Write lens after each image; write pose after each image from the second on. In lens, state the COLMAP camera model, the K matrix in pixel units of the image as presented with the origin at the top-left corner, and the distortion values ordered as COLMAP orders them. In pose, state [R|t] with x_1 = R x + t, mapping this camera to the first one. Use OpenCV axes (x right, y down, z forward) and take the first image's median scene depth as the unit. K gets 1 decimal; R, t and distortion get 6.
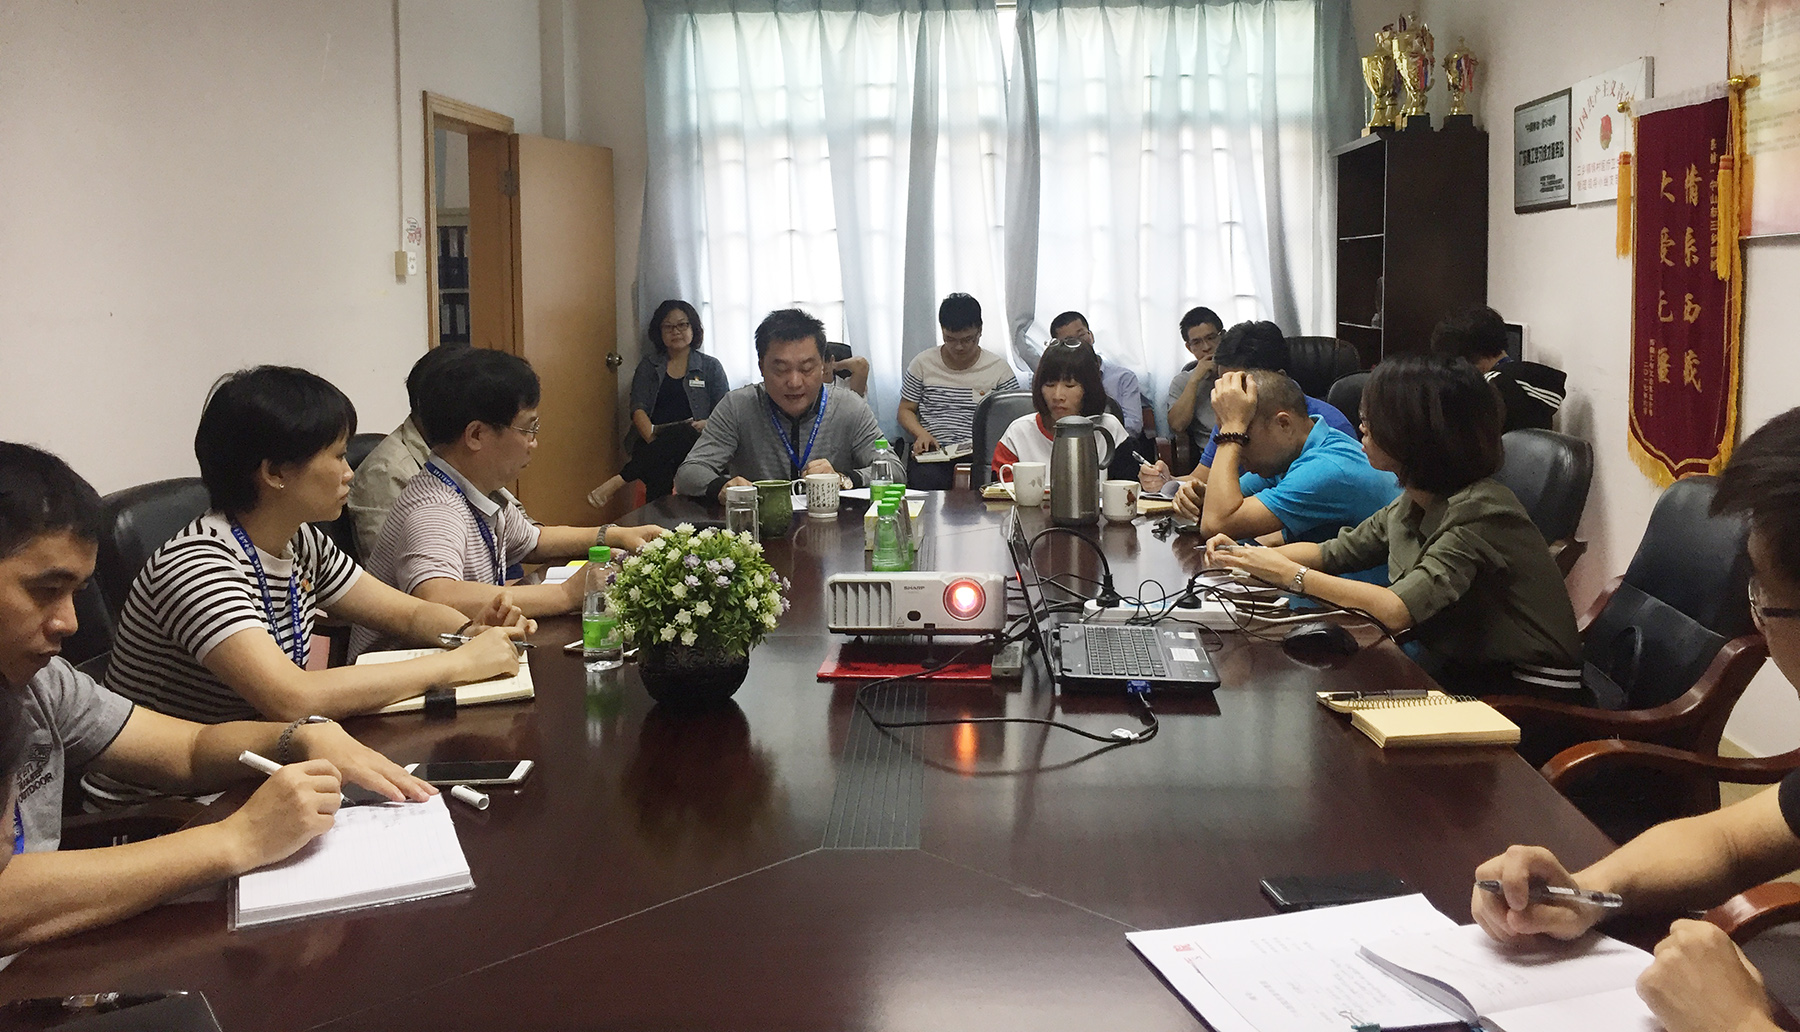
lens RADIAL K [[1500.5, 0, 873.5], [0, 1500.5, 429.5], [0, 0, 1]] dist [0.007596, -0.002536]
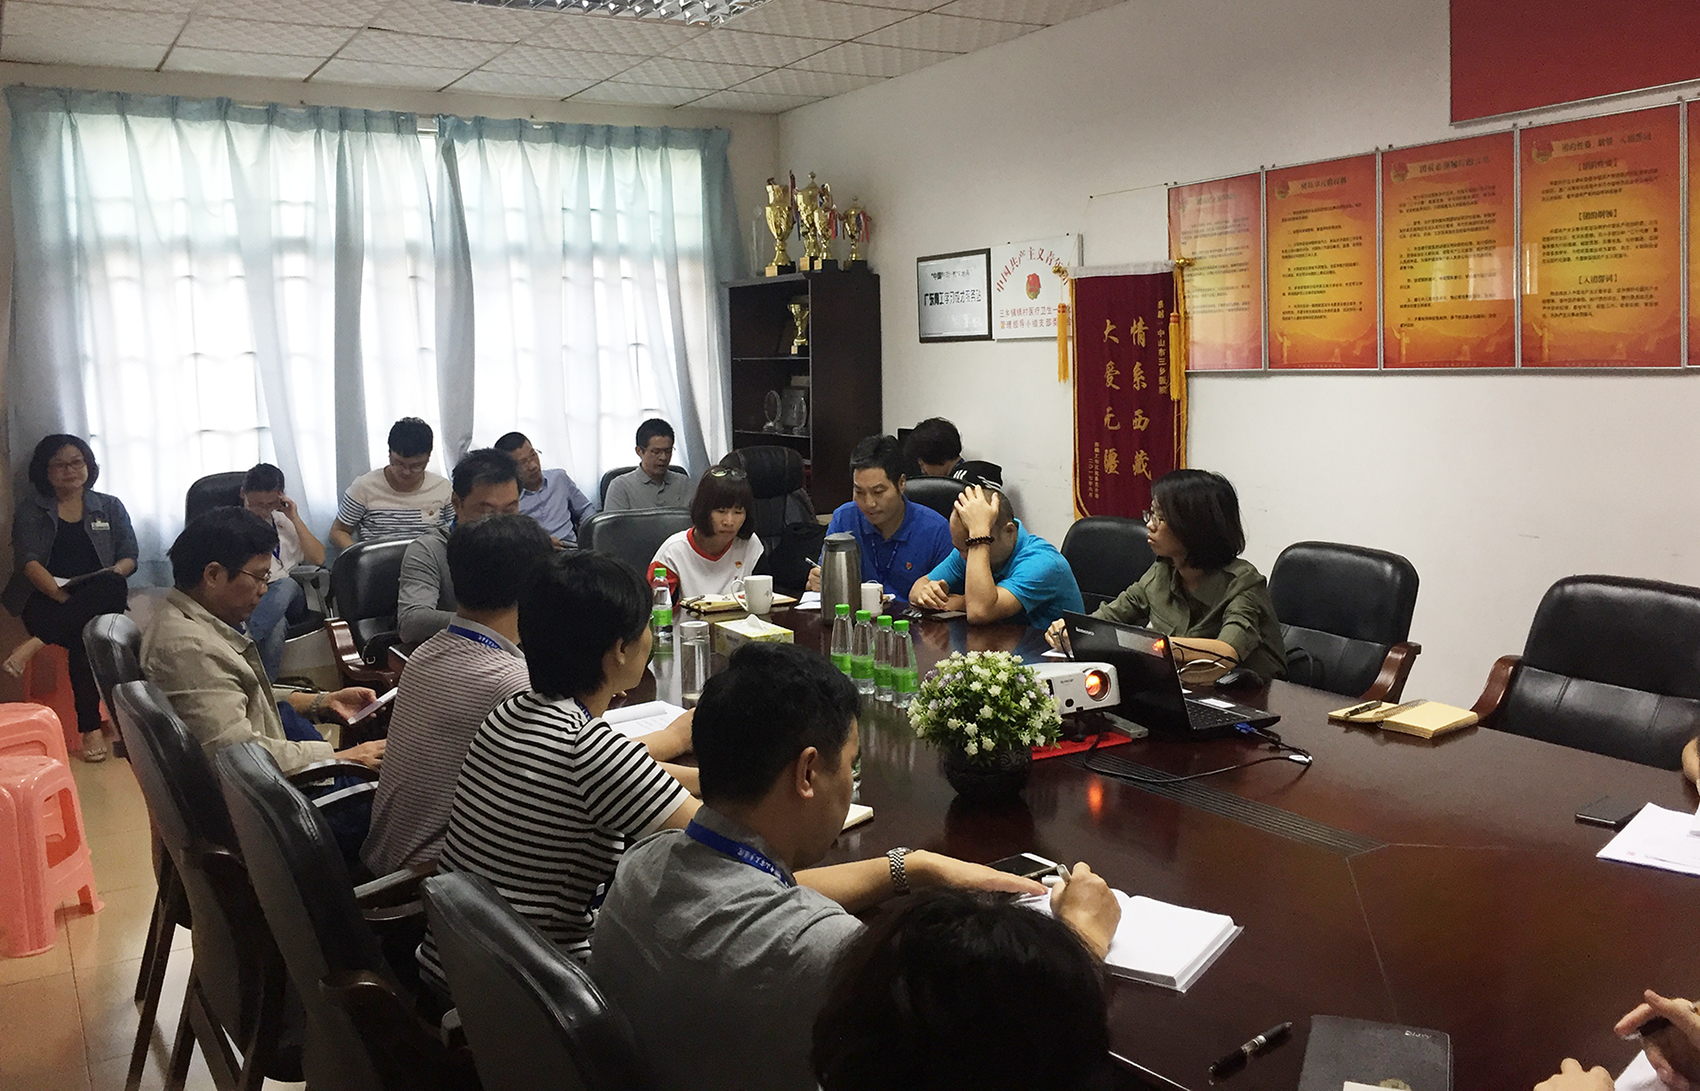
lens RADIAL K [[1465.8, 0, 851.8], [0, 1465.8, 497.6], [0, 0, 1]] dist [0.114691, -0.226650]
pose [[0.821920, -0.066167, 0.565746, -0.258607], [0.073616, 0.997240, 0.009682, -0.024160], [-0.564825, 0.033690, 0.824522, 0.017891]]
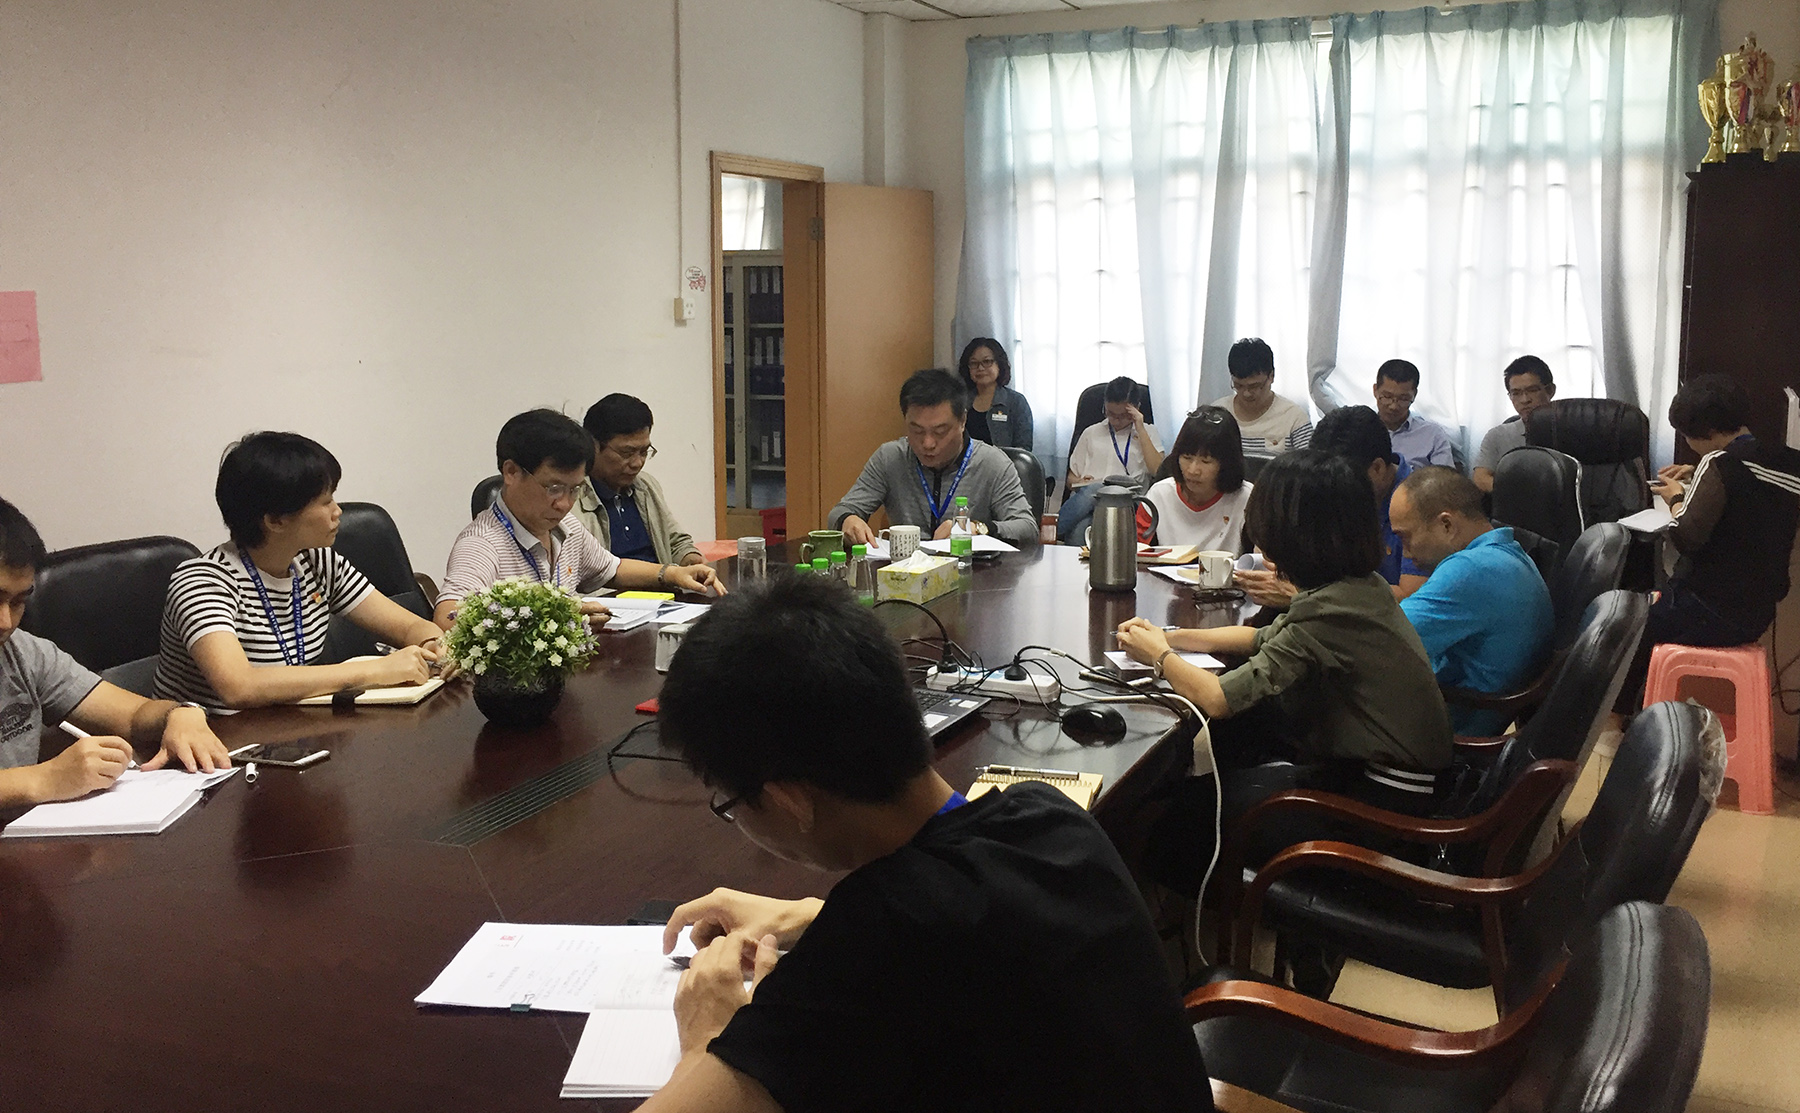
lens RADIAL K [[1512.0, 0, 900.0], [0, 1512.0, 556.5], [0, 0, 1]] dist [0.008481, 0.003181]
pose [[0.946986, 0.064564, -0.314720, 0.158053], [-0.040893, 0.995855, 0.081250, -0.018823], [0.318662, -0.064072, 0.945701, -0.021476]]
